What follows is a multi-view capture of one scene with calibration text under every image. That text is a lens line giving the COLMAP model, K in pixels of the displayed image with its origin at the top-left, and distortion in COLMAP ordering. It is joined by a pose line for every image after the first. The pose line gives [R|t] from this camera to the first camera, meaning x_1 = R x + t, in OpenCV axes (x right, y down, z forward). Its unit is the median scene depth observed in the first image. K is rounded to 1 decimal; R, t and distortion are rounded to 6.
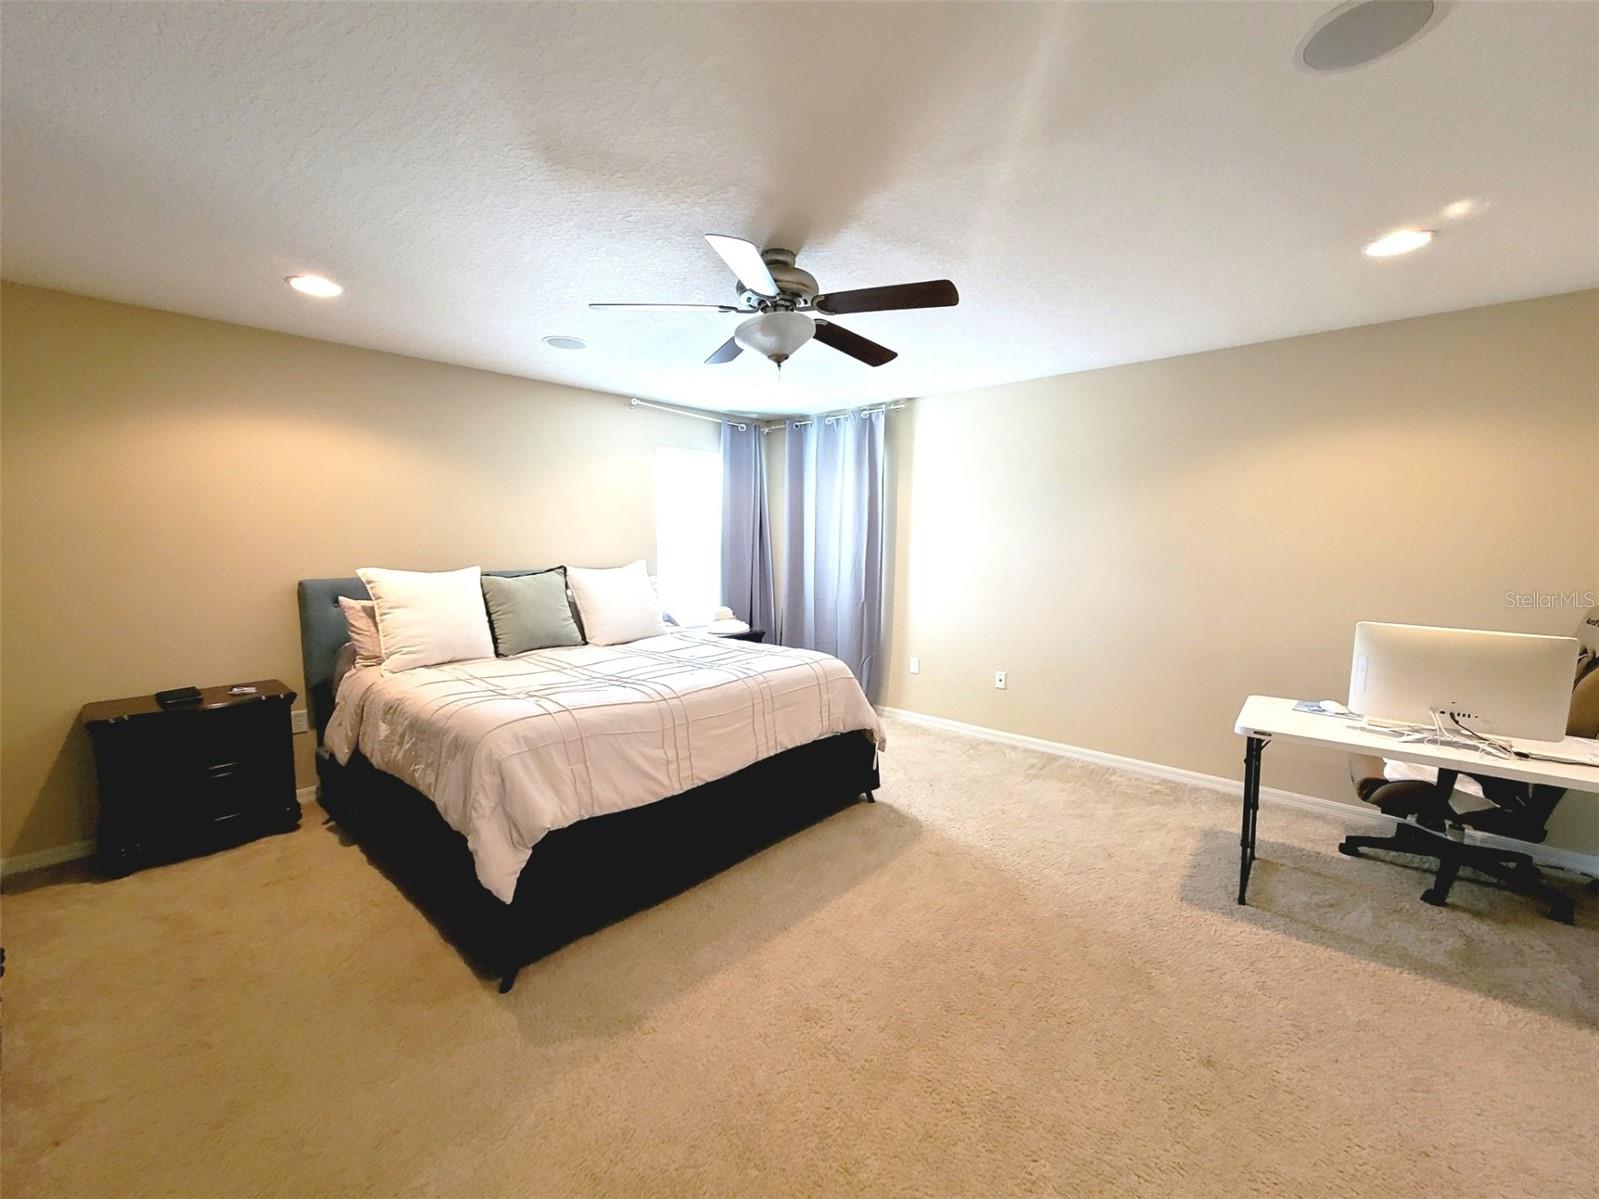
lens RADIAL K [[663.3, 0, 799.5], [0, 663.3, 599.5], [0, 0, 1]] dist [0.001348, 0.000079]
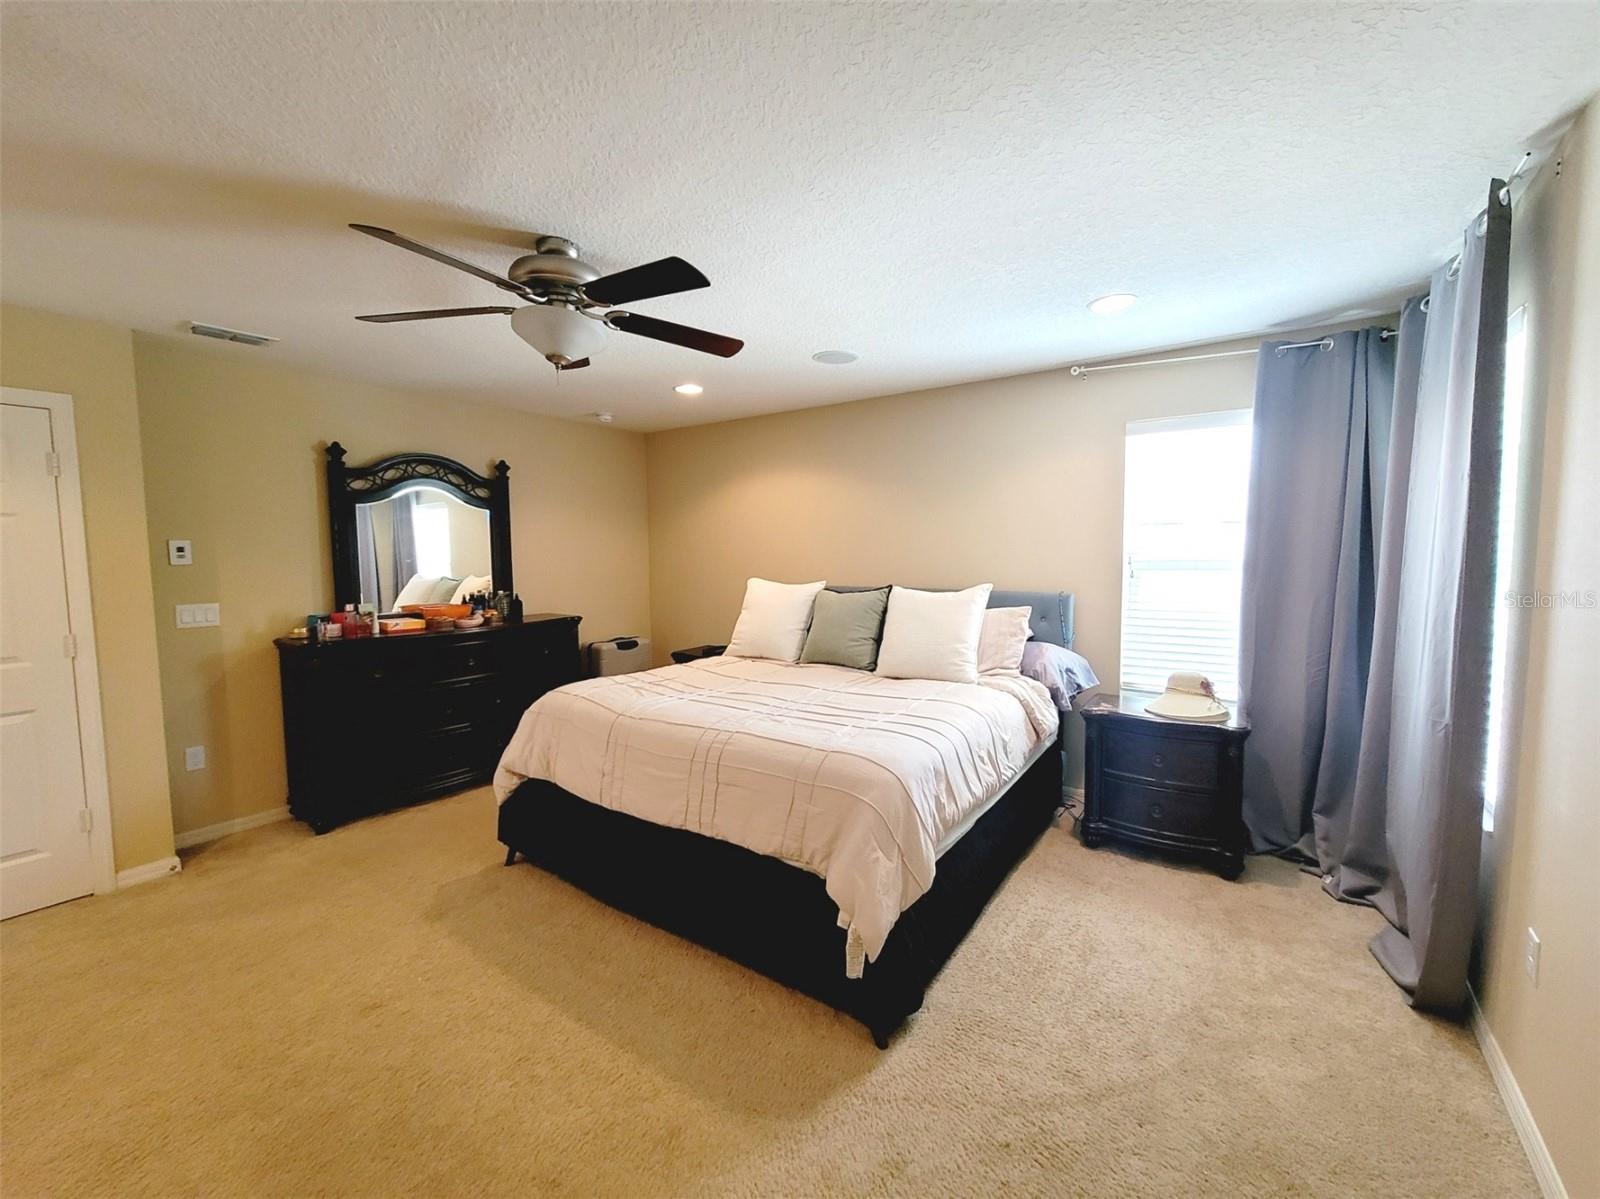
lens RADIAL K [[656.4, 0, 804.9], [0, 656.4, 595.8], [0, 0, 1]] dist [-0.001194, 0.000262]
pose [[0.124450, 0.078442, -0.989120, 0.769762], [-0.091183, 0.993556, 0.067321, -0.119107], [0.988027, 0.081813, 0.130801, 1.052721]]
